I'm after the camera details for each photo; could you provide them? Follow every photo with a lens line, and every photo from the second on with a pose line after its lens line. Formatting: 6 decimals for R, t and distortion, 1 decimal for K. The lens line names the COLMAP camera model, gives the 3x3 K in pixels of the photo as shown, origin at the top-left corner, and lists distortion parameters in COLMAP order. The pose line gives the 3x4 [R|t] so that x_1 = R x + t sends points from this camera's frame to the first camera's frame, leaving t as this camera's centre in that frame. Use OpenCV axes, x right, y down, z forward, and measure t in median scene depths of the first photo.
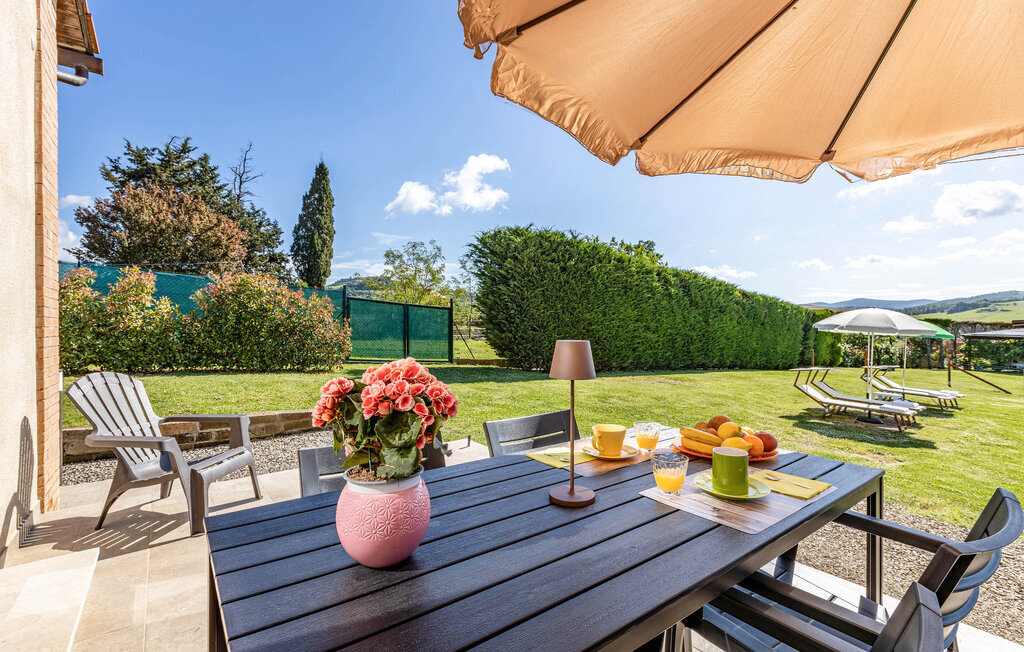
lens RADIAL K [[453.1, 0, 512.0], [0, 453.1, 326.0], [0, 0, 1]] dist [0.001804, 0.000178]
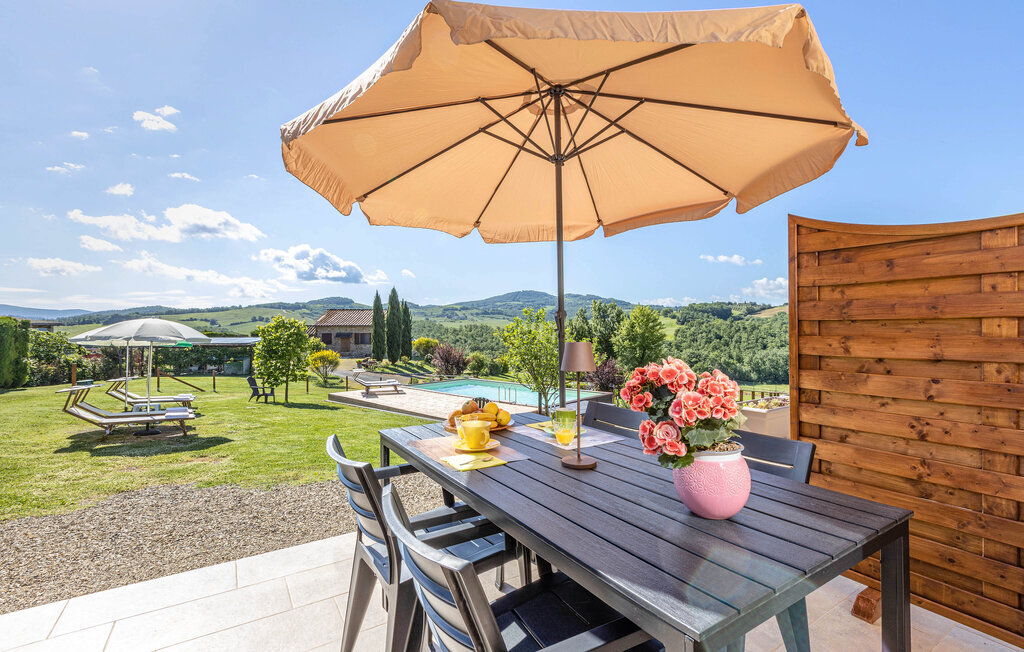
lens RADIAL K [[463.2, 0, 512.0], [0, 463.2, 326.0], [0, 0, 1]] dist [0.001127, -0.000354]
pose [[0.084820, 0.013081, 0.996310, -0.124331], [0.010353, 0.999848, -0.014009, -0.000701], [-0.996342, 0.011503, 0.084672, 0.107489]]
